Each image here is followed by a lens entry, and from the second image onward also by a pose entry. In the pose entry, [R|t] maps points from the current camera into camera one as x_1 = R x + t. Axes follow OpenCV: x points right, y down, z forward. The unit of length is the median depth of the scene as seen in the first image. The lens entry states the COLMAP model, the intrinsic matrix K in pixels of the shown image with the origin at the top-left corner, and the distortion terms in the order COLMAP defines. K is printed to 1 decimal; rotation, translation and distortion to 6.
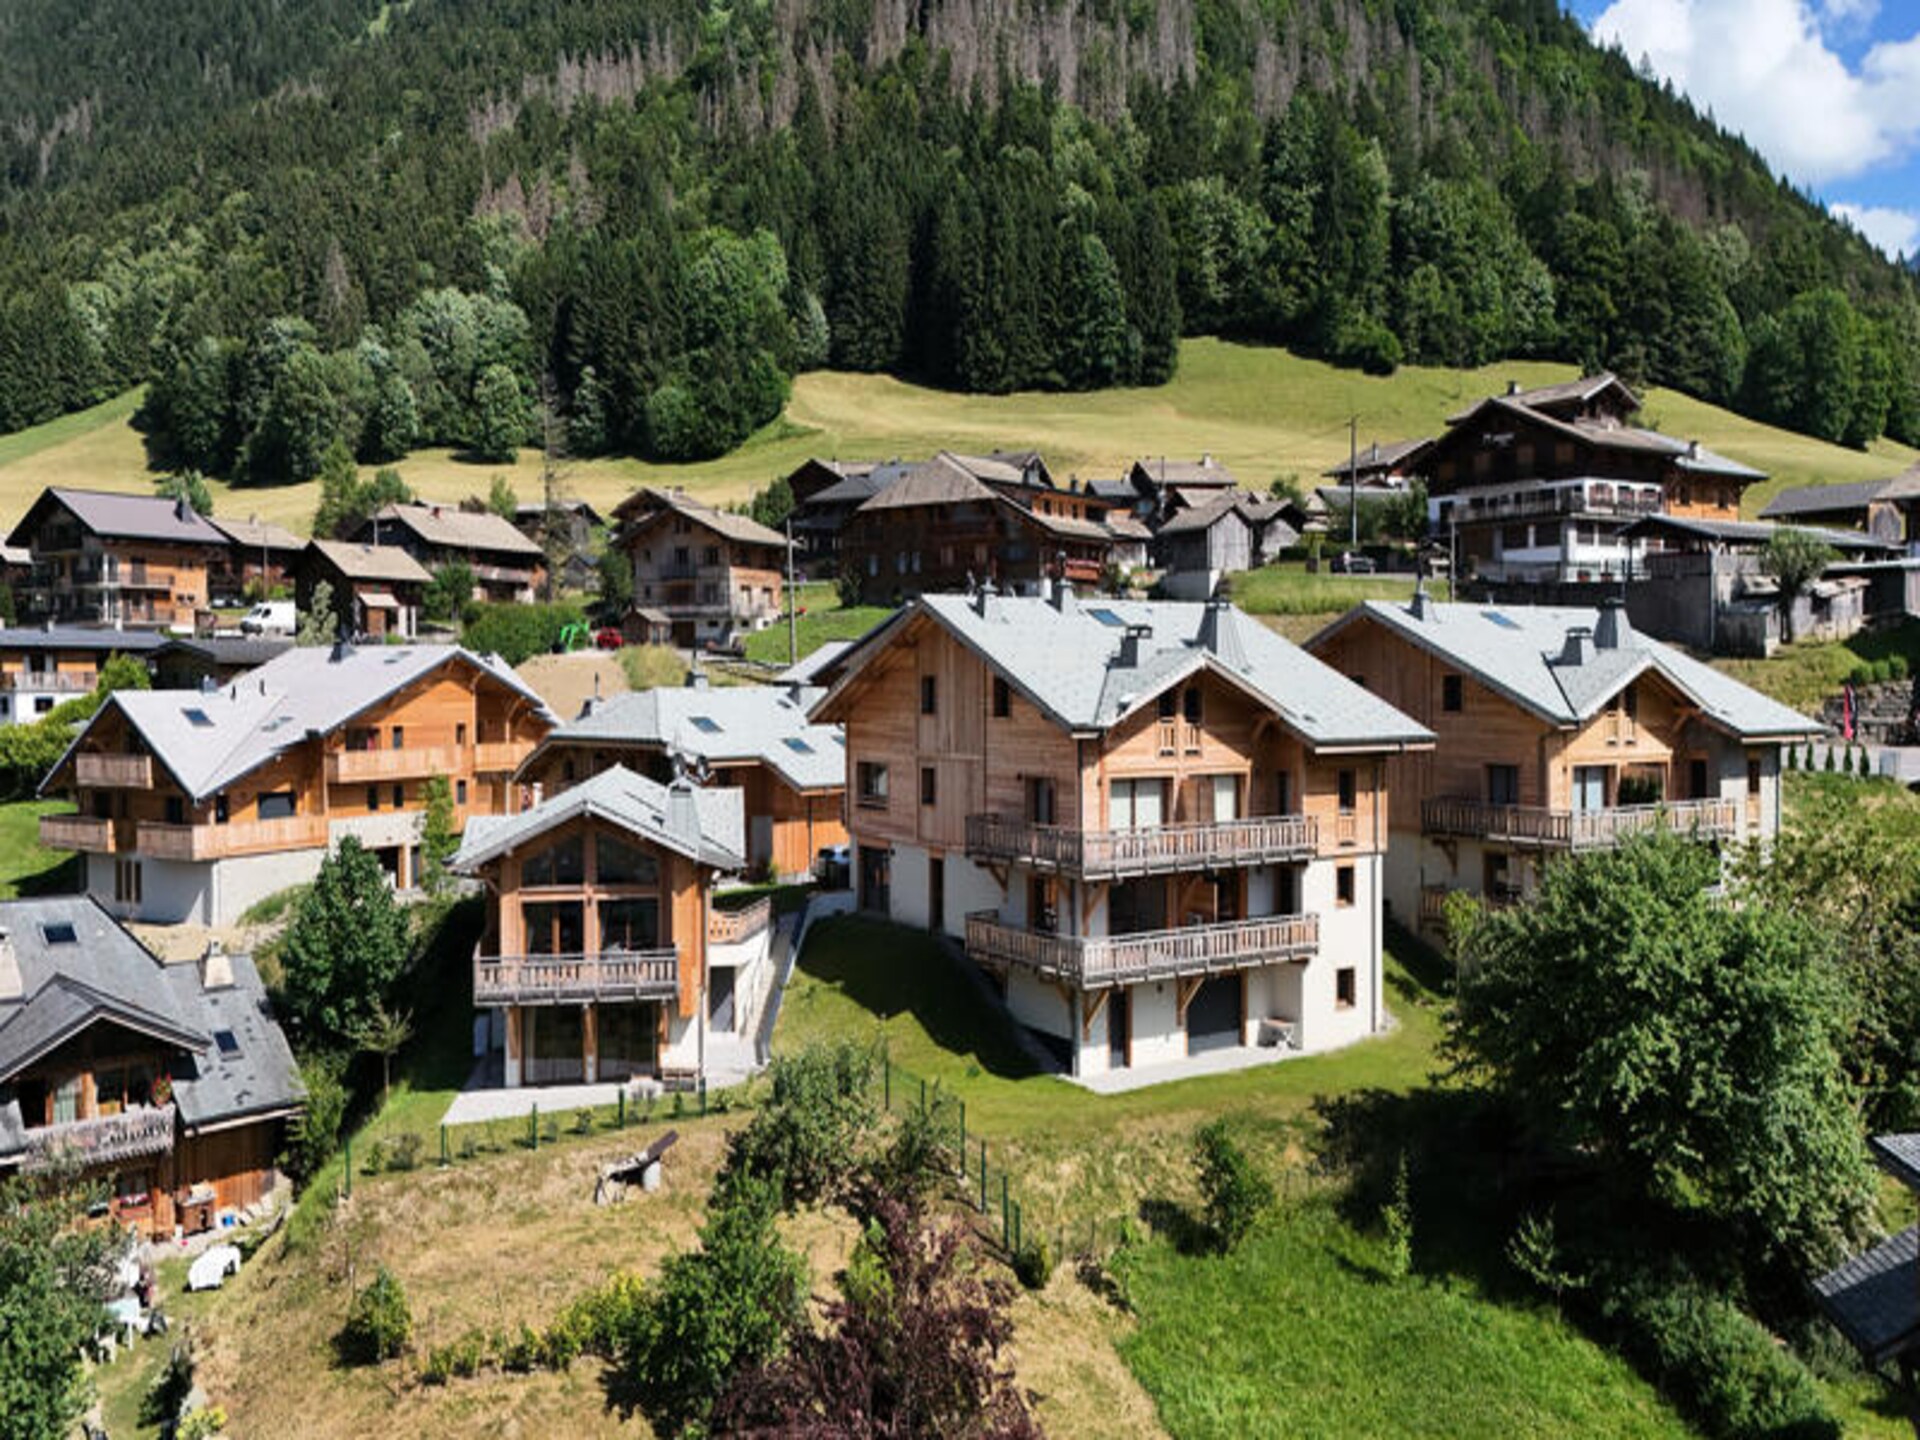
lens RADIAL K [[1491.5, 0, 954.1], [0, 1491.5, 711.2], [0, 0, 1]] dist [0.038580, -0.049478]
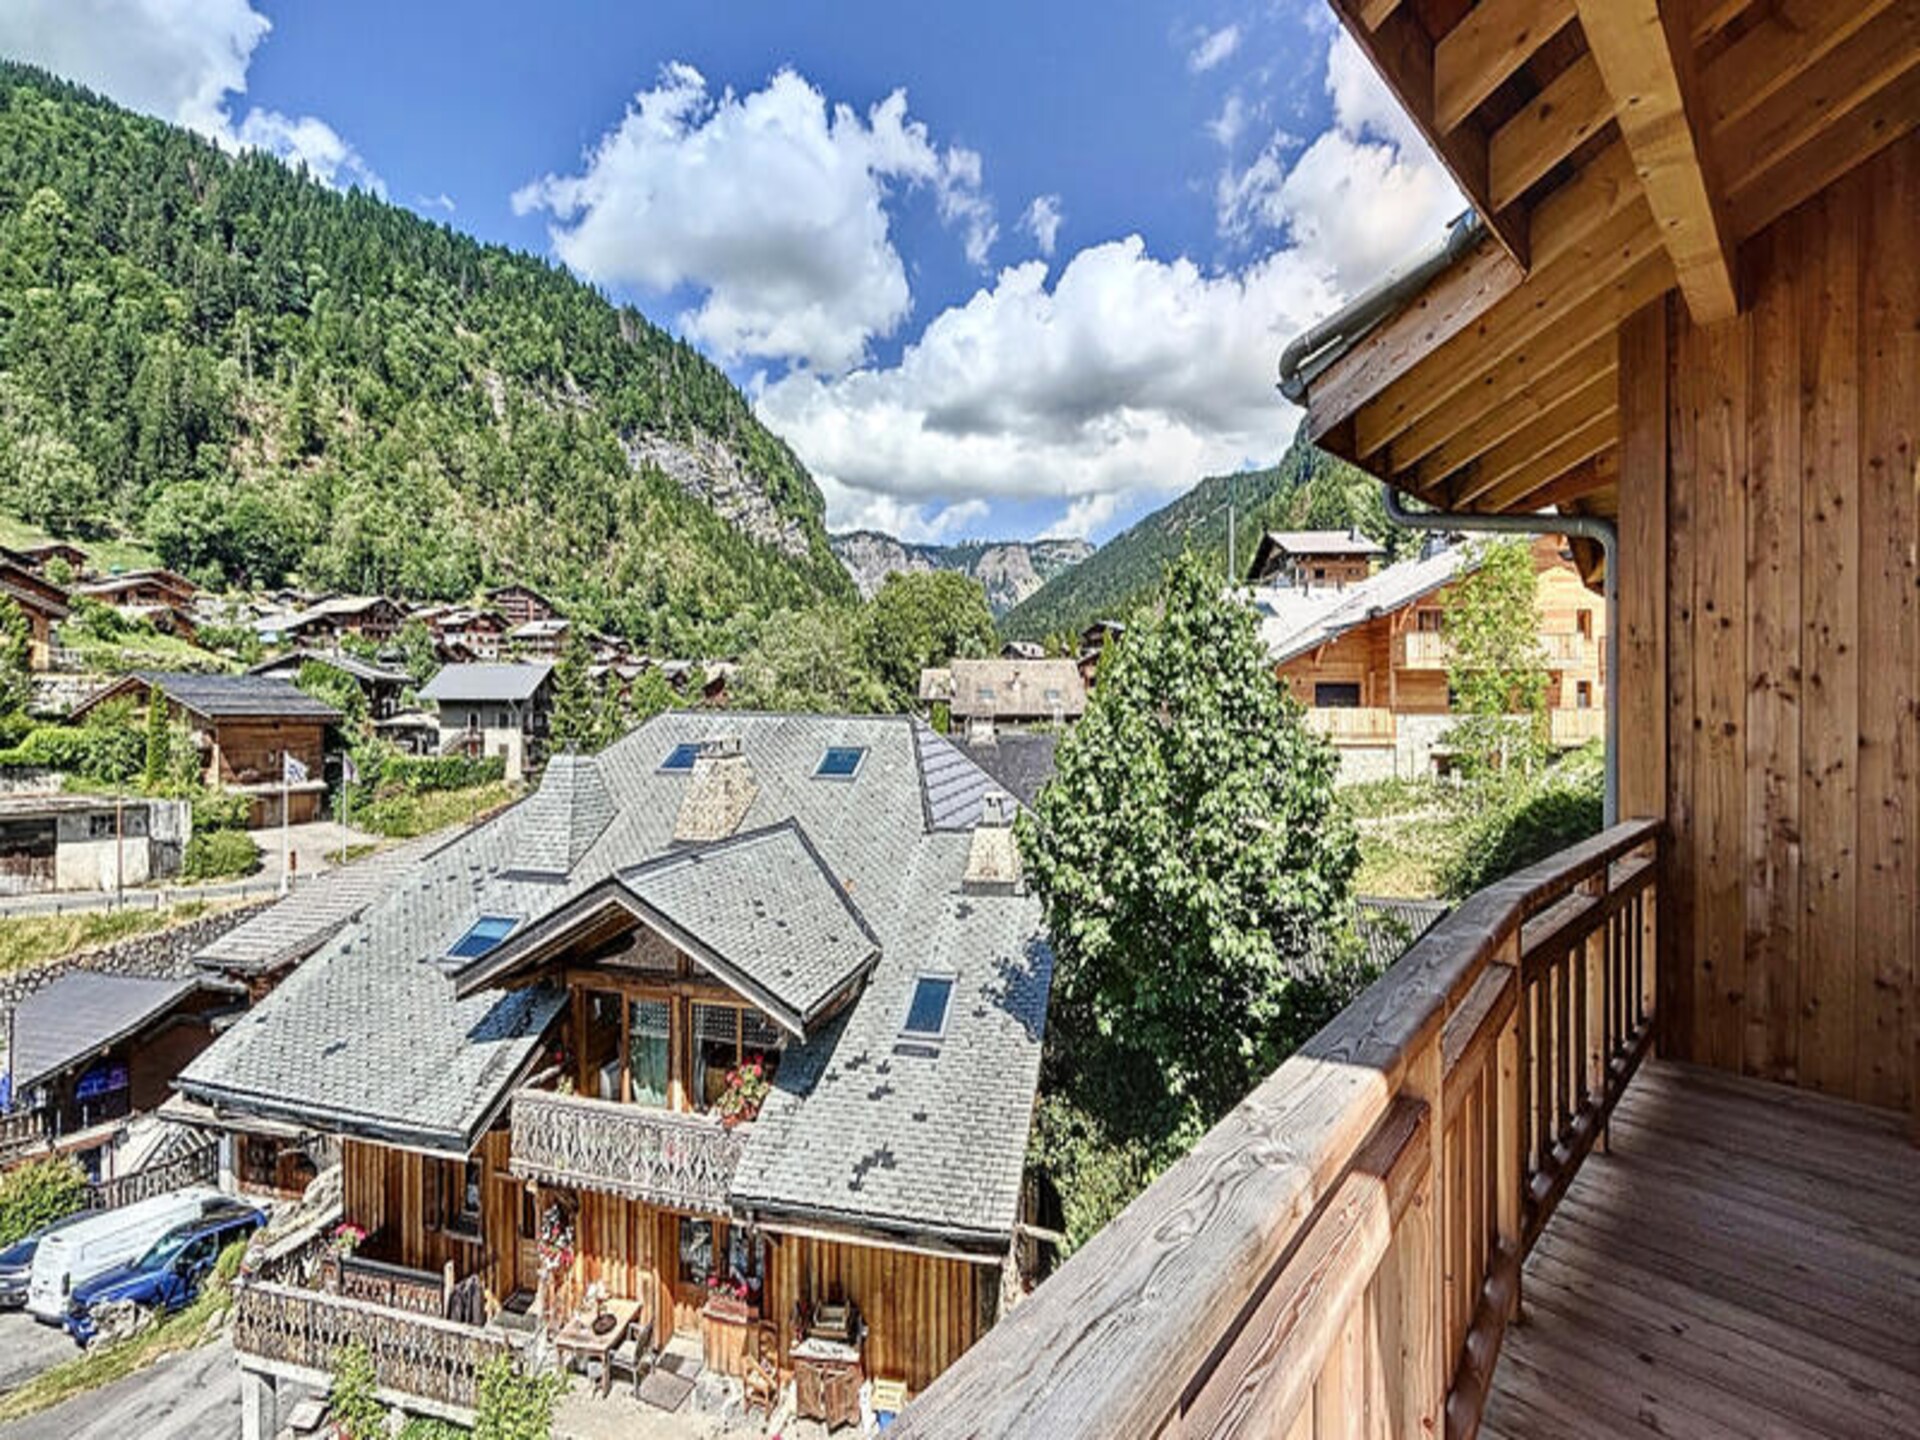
lens RADIAL K [[795.0, 0, 961.2], [0, 795.0, 707.5], [0, 0, 1]] dist [0.002534, 0.000353]
pose [[0.535792, -0.012880, -0.844251, -0.132611], [-0.016440, 0.999535, -0.025682, 0.066011], [0.844190, 0.027639, 0.535332, 0.432439]]
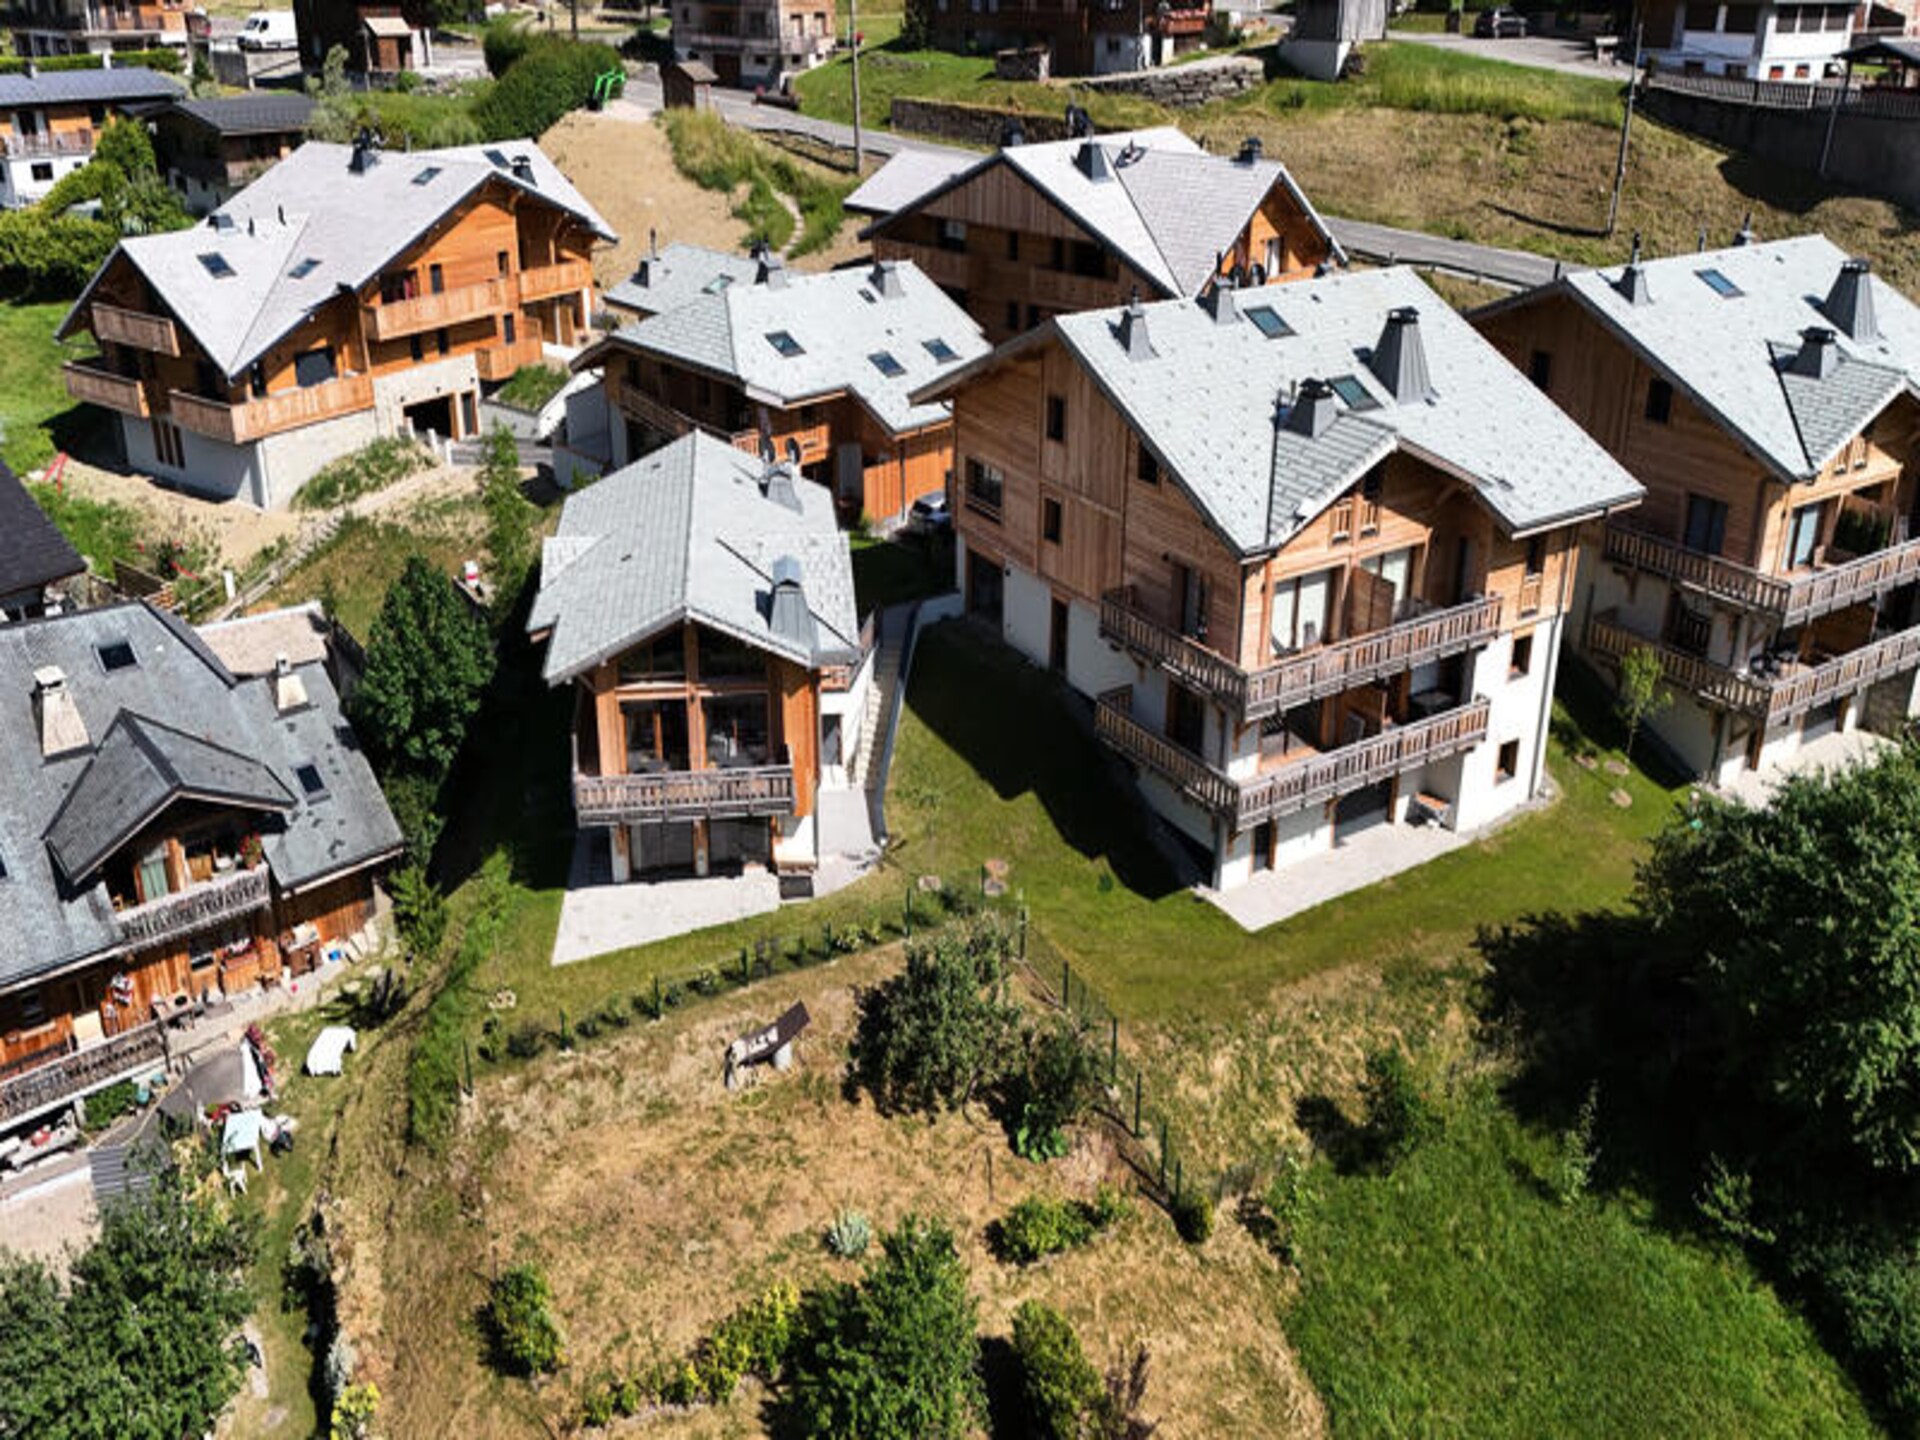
lens RADIAL K [[1531.5, 0, 945.4], [0, 1531.5, 460.7], [0, 0, 1]] dist [0.014687, -0.001268]
pose [[0.999547, 0.018974, -0.023348, -0.031681], [-0.011021, 0.953027, 0.302684, -0.132990], [0.027994, -0.302290, 0.952805, 0.072338]]
